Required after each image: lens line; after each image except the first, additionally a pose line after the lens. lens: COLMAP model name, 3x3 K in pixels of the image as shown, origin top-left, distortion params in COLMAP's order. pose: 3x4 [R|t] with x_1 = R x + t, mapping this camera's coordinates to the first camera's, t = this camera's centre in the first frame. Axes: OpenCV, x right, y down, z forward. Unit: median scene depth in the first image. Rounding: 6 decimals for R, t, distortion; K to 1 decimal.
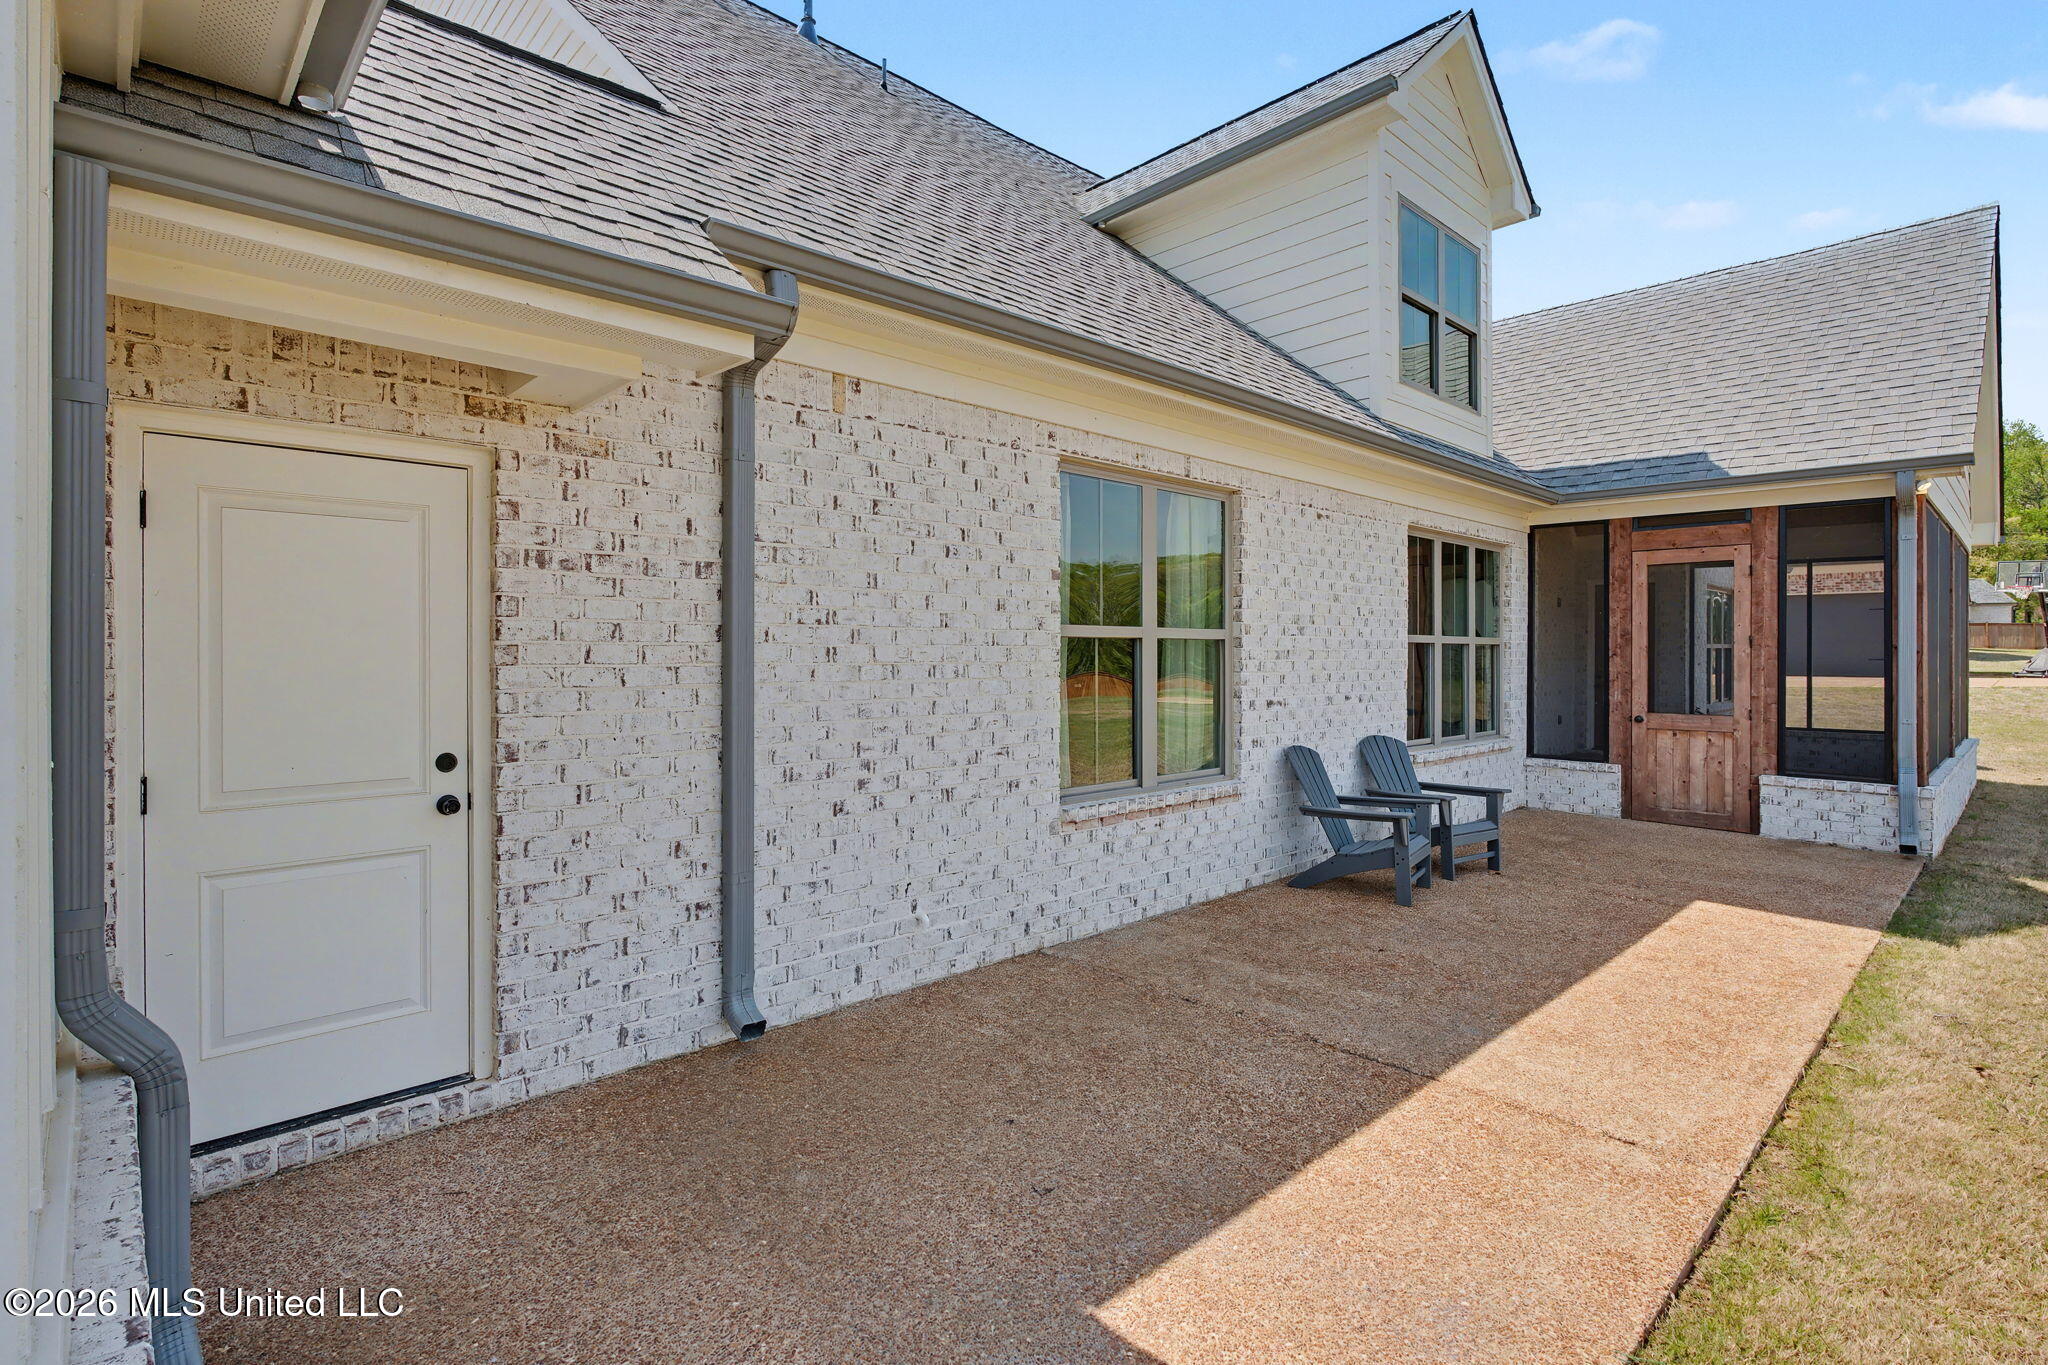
lens RADIAL K [[973.6, 0, 1019.5], [0, 973.6, 669.1], [0, 0, 1]] dist [0.001123, -0.000072]
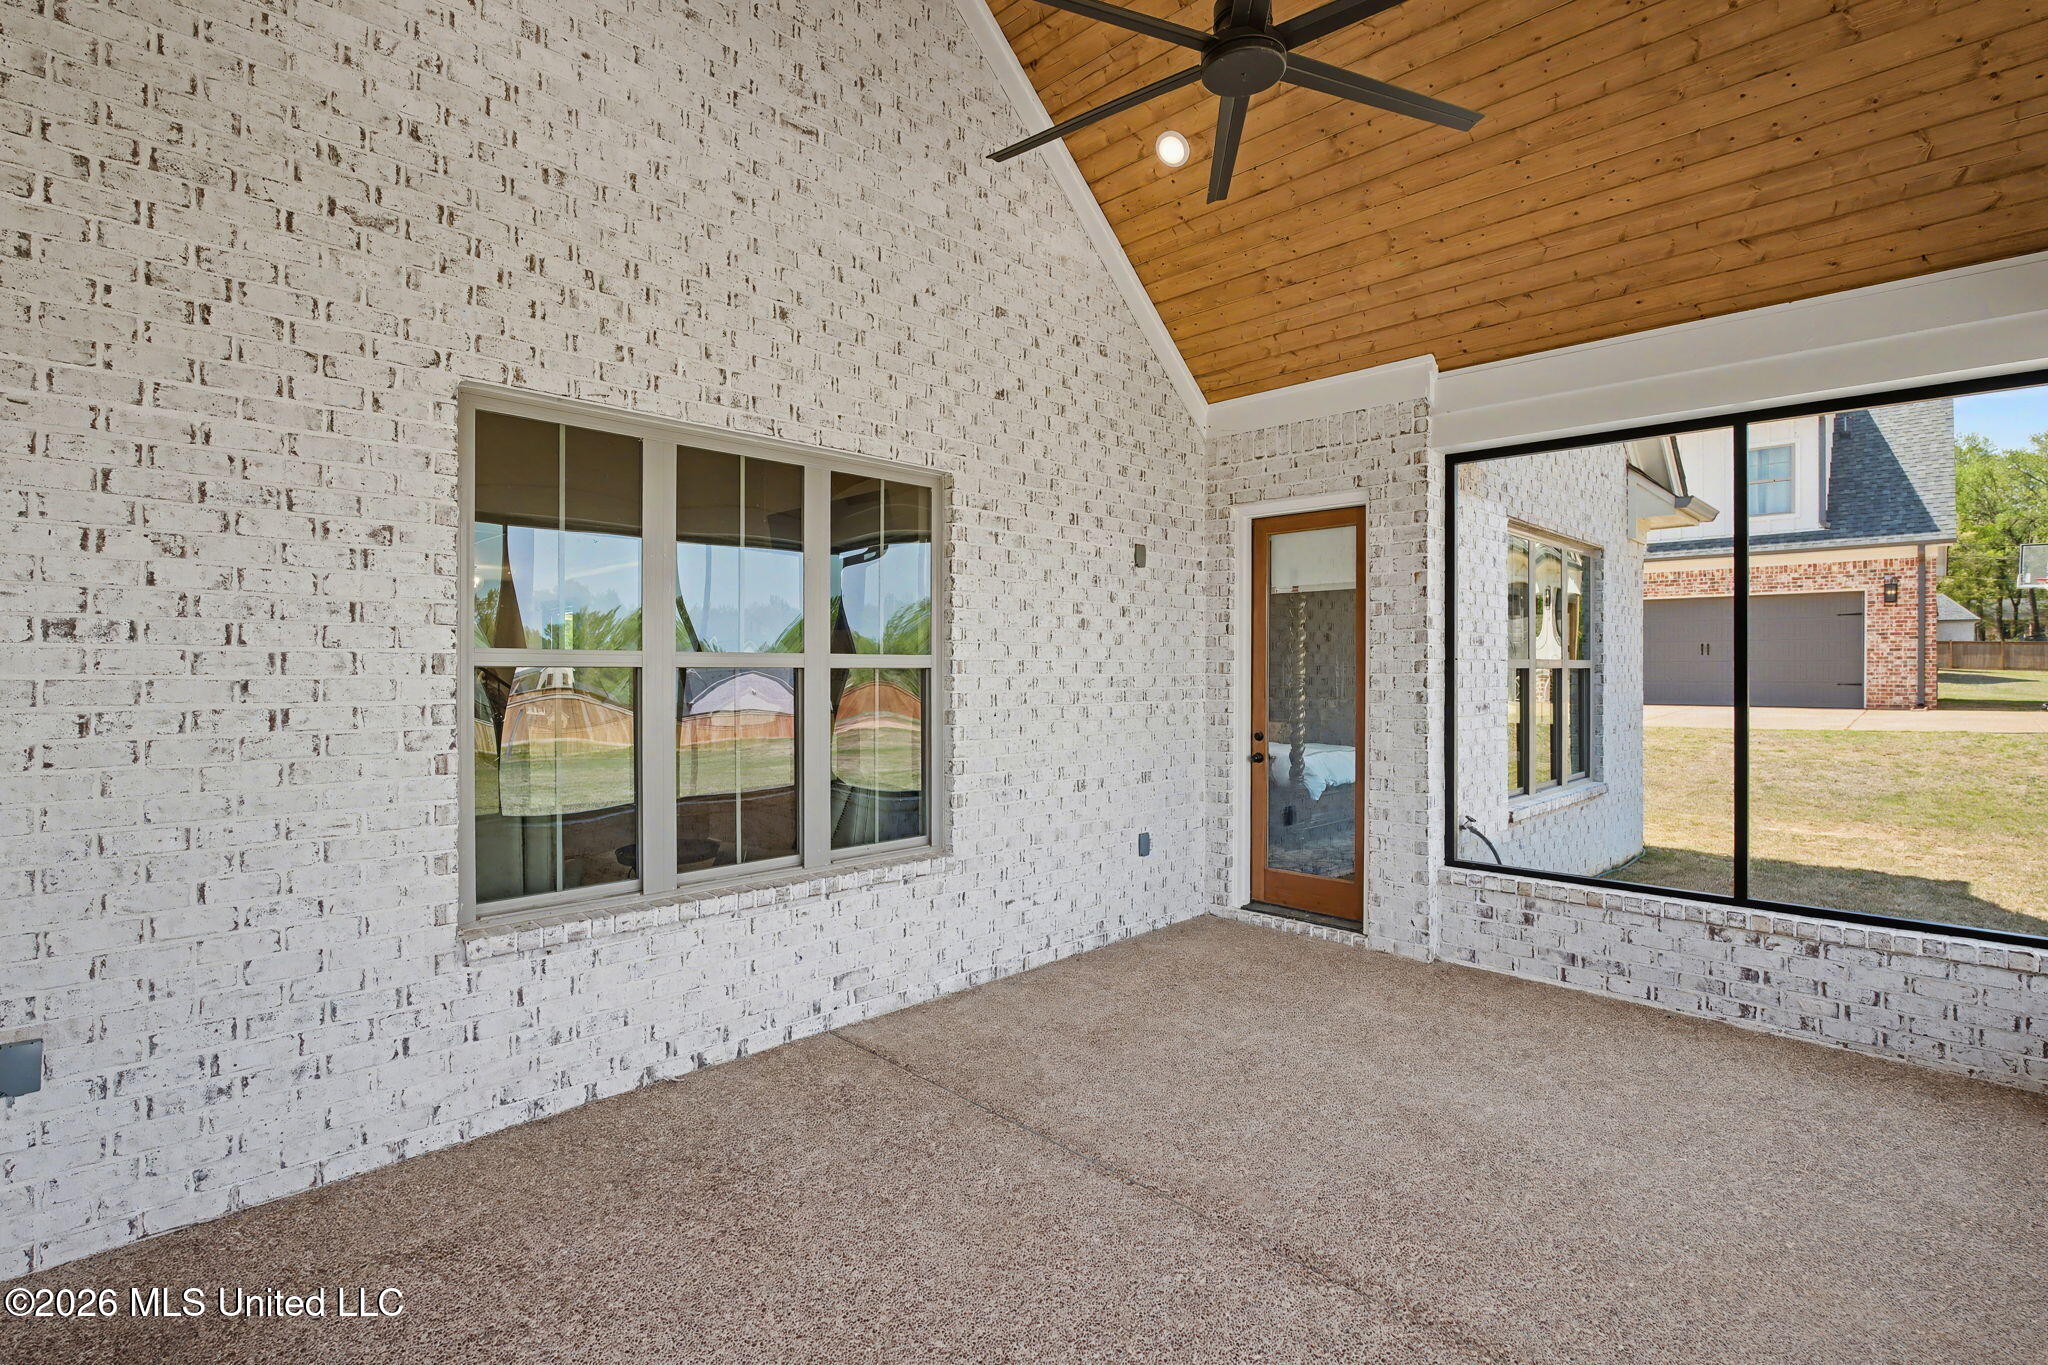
lens RADIAL K [[973.6, 0, 1019.5], [0, 973.6, 669.1], [0, 0, 1]] dist [0.001123, -0.000072]
pose [[0.999582, 0.001768, 0.028851, 0.286026], [-0.001238, 0.999830, -0.018376, -0.007943], [-0.028879, 0.018332, 0.999415, 0.346646]]
